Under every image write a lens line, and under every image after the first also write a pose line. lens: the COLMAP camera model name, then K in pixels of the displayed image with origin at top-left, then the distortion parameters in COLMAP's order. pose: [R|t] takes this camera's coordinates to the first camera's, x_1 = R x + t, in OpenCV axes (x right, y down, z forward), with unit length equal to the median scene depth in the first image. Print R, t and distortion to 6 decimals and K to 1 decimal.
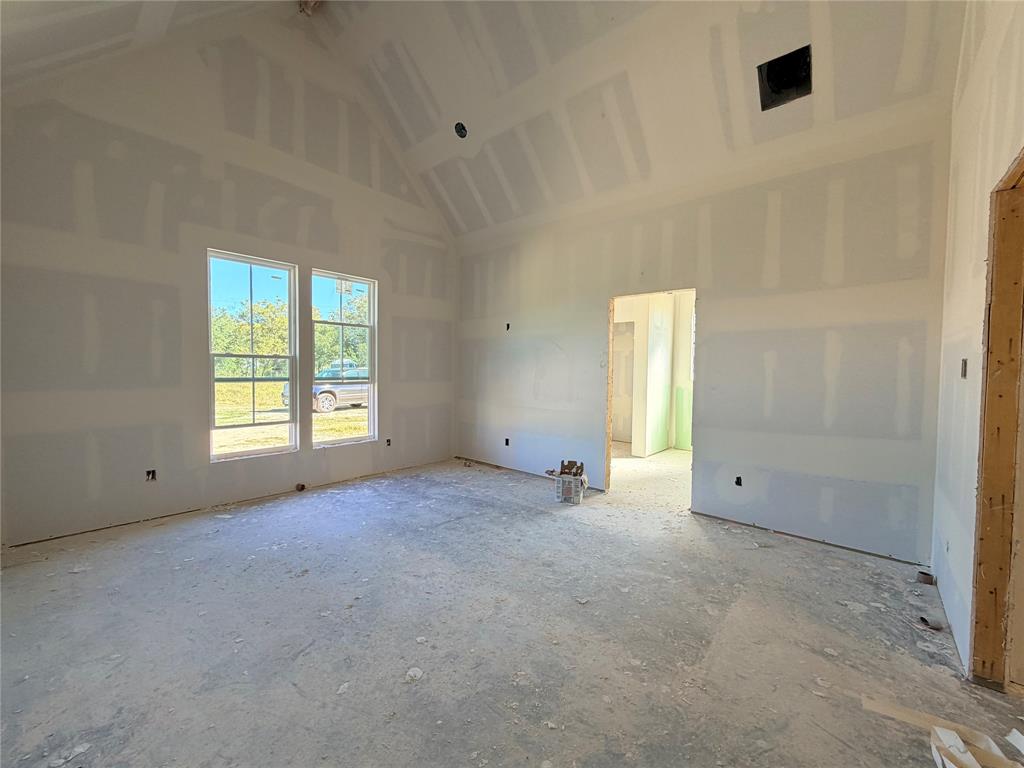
lens RADIAL K [[407.5, 0, 510.3], [0, 407.5, 382.8], [0, 0, 1]] dist [0.000205, -0.000351]
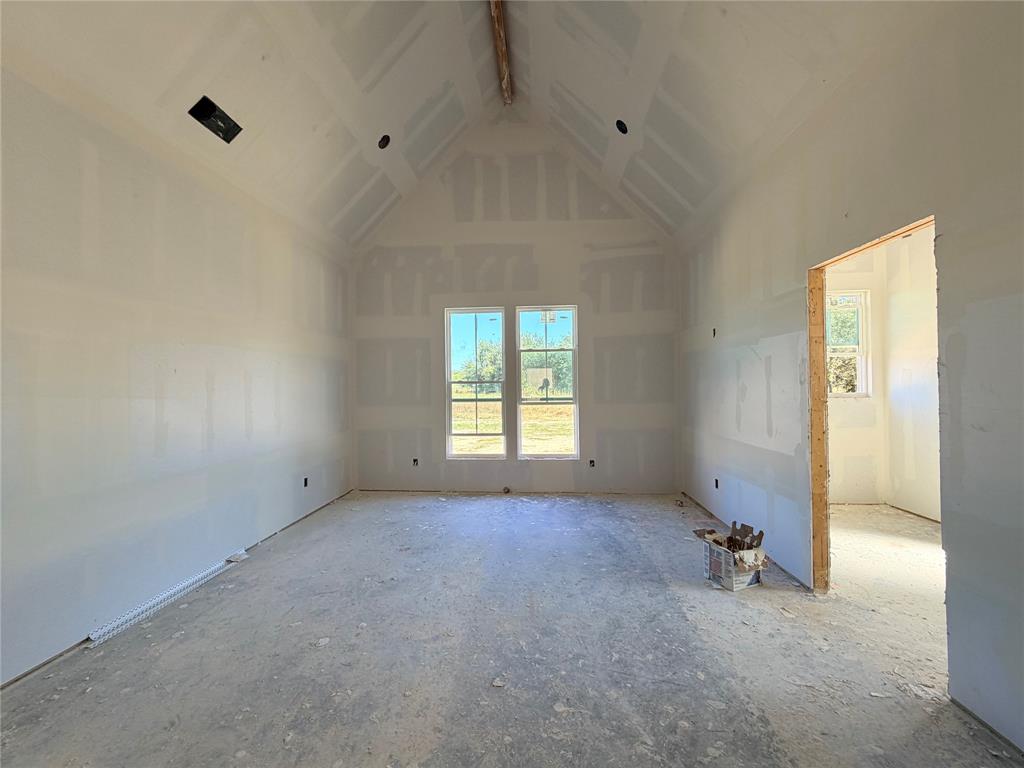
lens RADIAL K [[407.5, 0, 510.3], [0, 407.5, 382.8], [0, 0, 1]] dist [0.000205, -0.000351]
pose [[0.600204, -0.026845, -0.799396, 0.473700], [-0.007543, 0.999202, -0.039218, -0.012523], [0.799811, 0.029569, 0.599523, 0.291812]]
